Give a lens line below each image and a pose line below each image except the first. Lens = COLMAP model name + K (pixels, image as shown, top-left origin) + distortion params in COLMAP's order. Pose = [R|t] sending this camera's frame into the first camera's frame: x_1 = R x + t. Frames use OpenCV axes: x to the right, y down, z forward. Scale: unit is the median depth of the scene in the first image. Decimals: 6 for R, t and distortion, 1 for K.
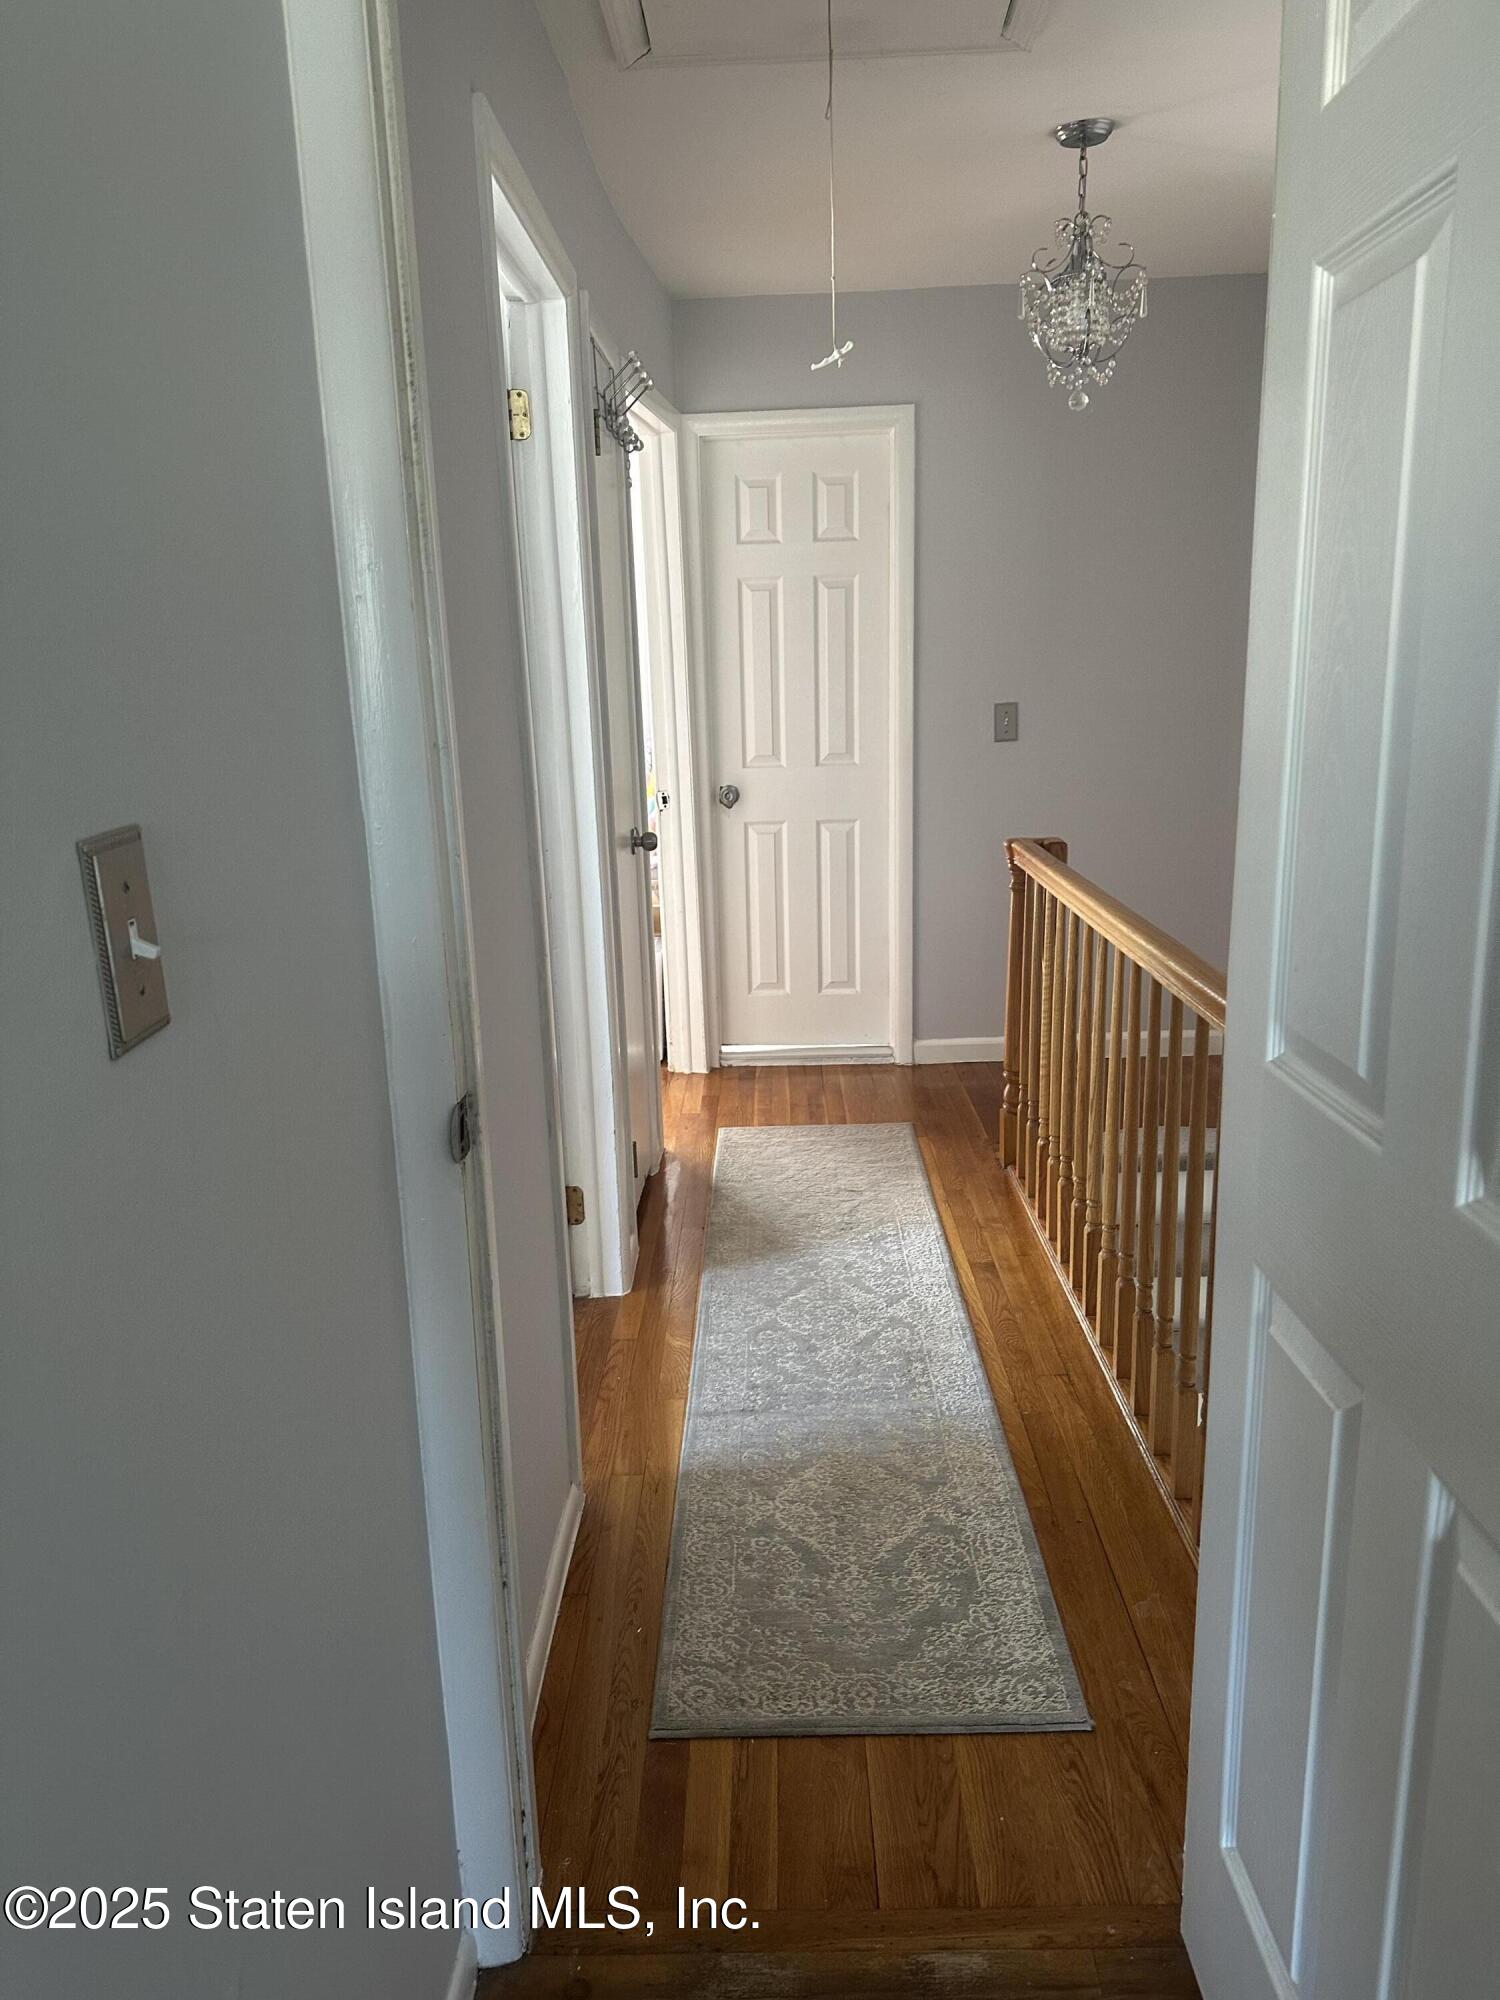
lens RADIAL K [[1415.9, 0, 758.1], [0, 1415.9, 1009.2], [0, 0, 1]] dist [0.133888, -0.255966]
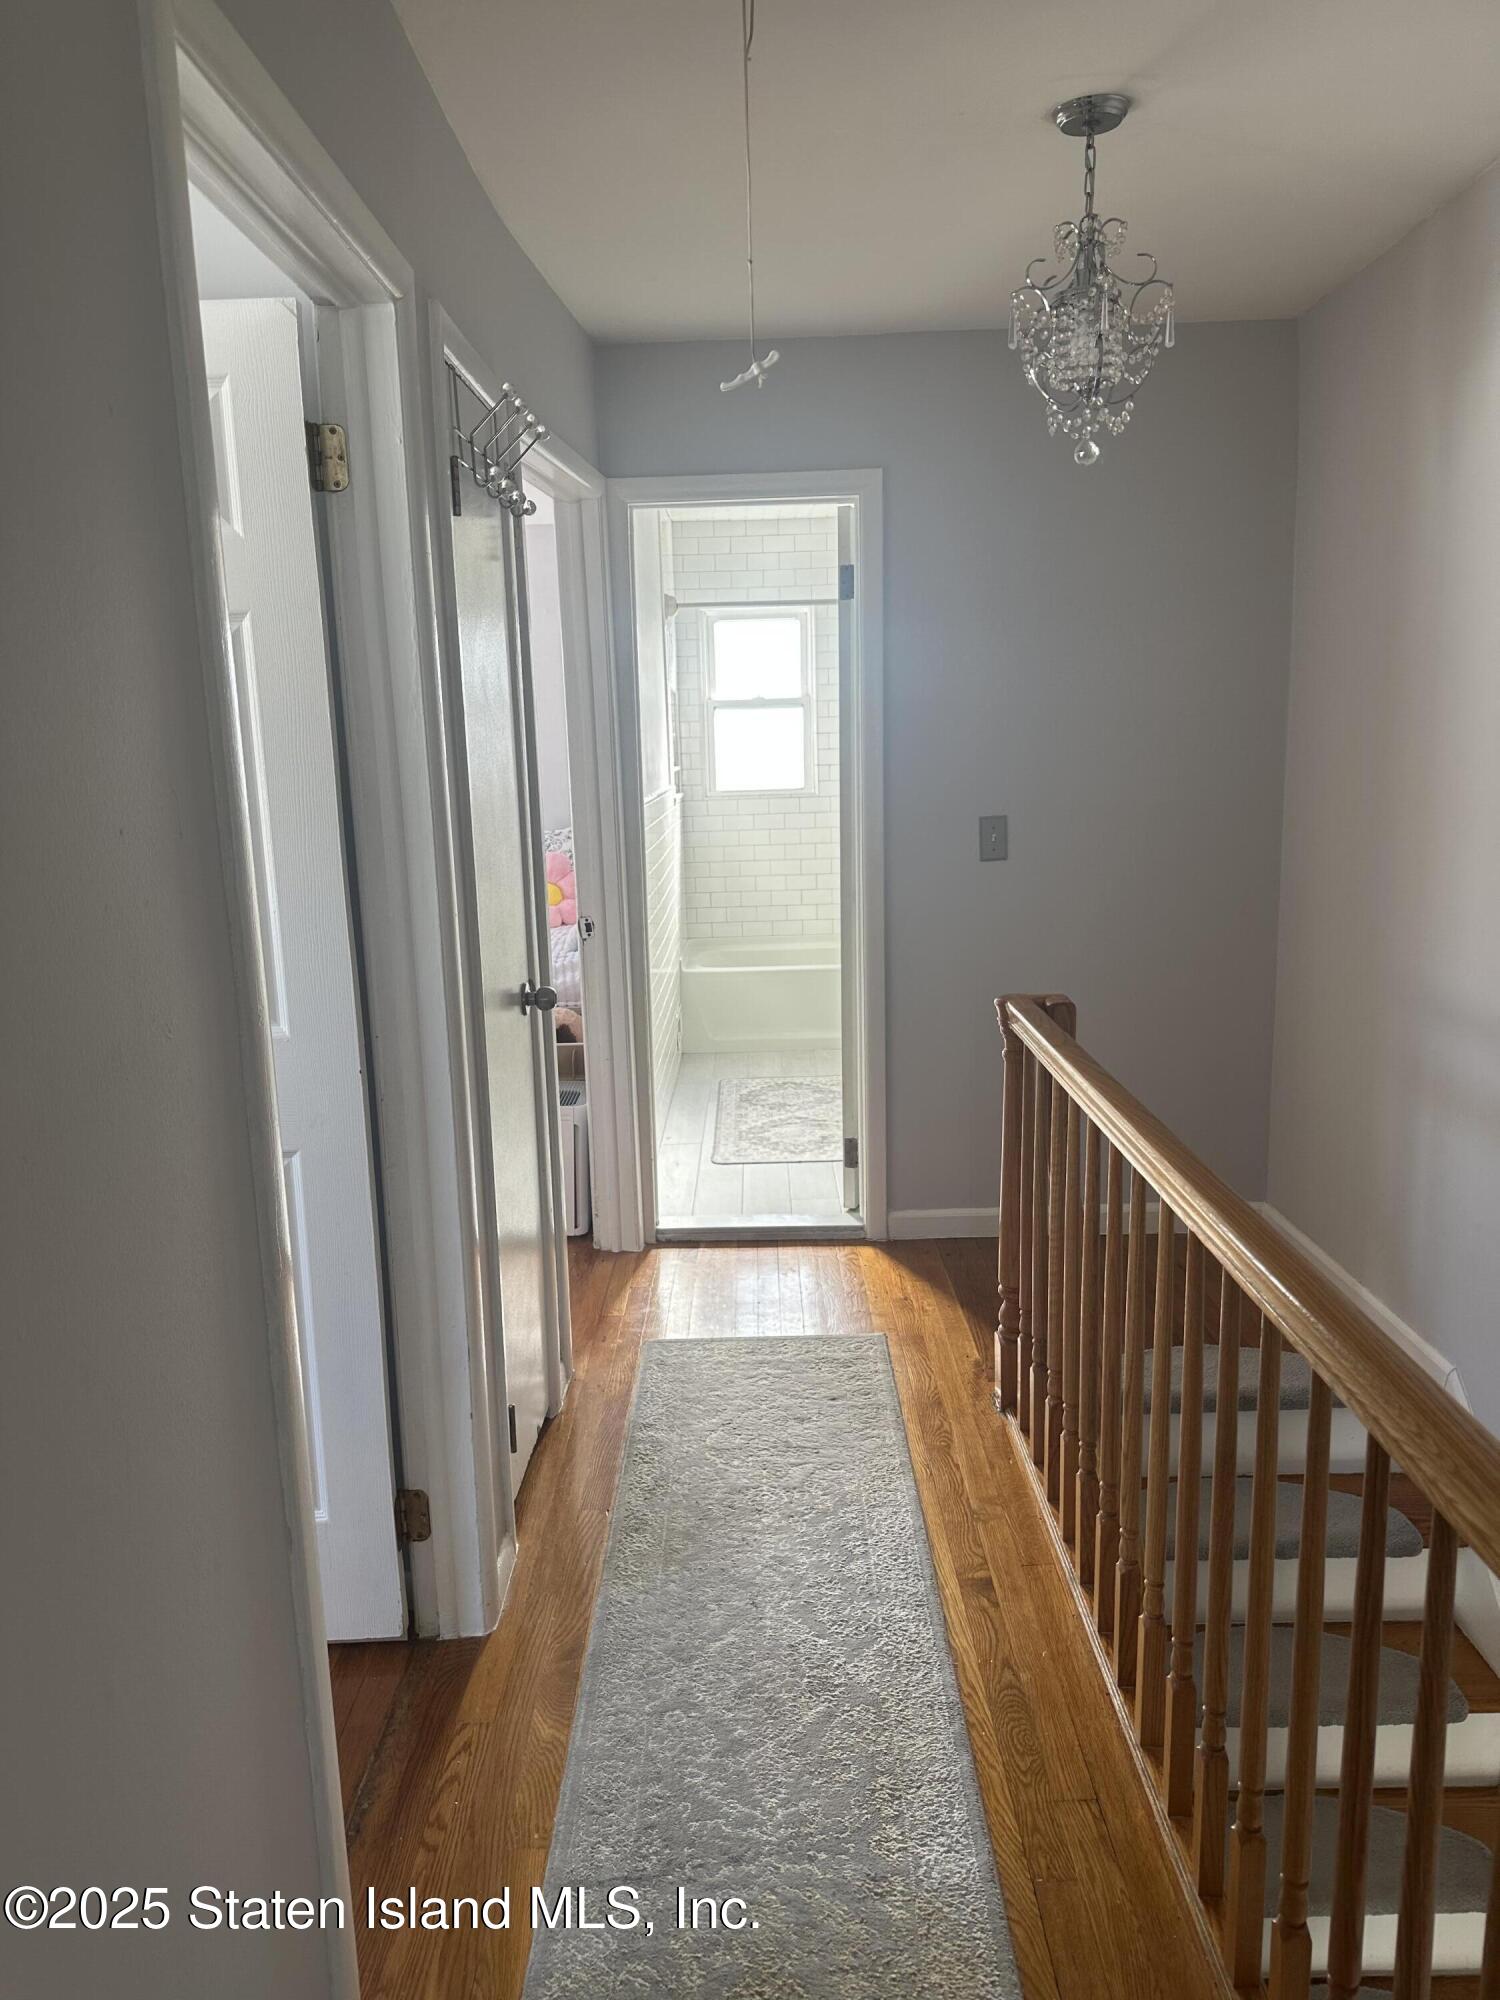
lens RADIAL K [[1431.0, 0, 757.4], [0, 1431.0, 1001.9], [0, 0, 1]] dist [0.140355, -0.271964]
pose [[0.999926, 0.001419, 0.012067, 0.036250], [-0.000693, 0.998201, -0.059957, -0.080589], [-0.012130, 0.059944, 0.998128, 0.239653]]
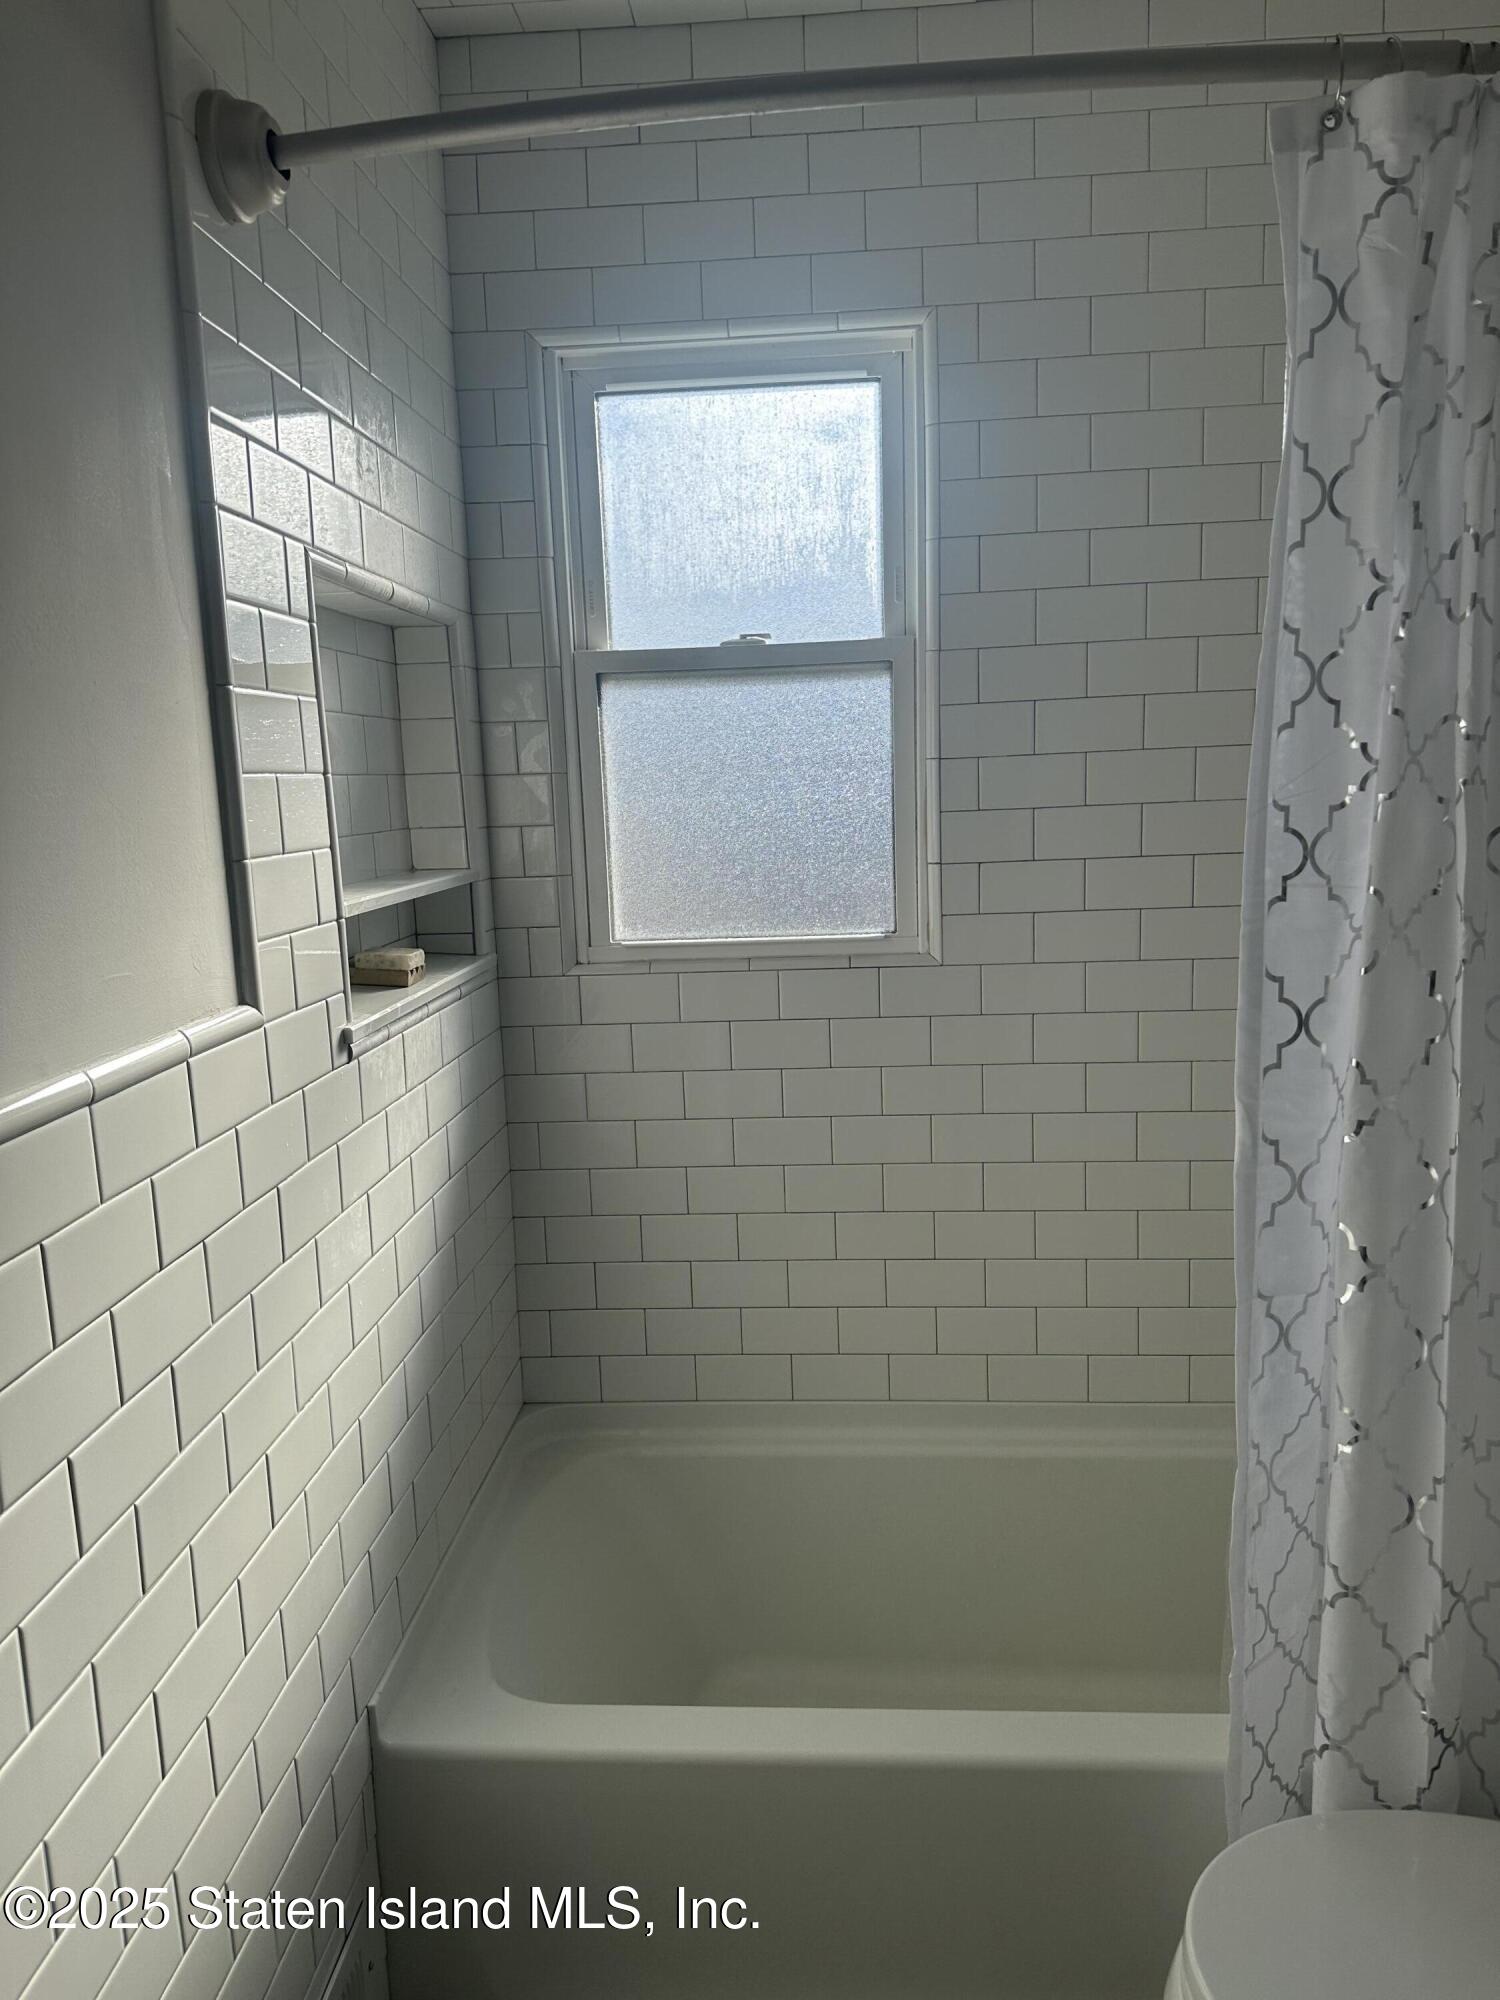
lens RADIAL K [[1399.8, 0, 780.7], [0, 1399.8, 1002.8], [0, 0, 1]] dist [0.054397, -0.078921]
pose [[0.999451, 0.008188, -0.032109, 0.082375], [-0.010725, 0.996765, -0.079648, -0.338707], [0.031352, 0.079948, 0.996306, 1.283812]]
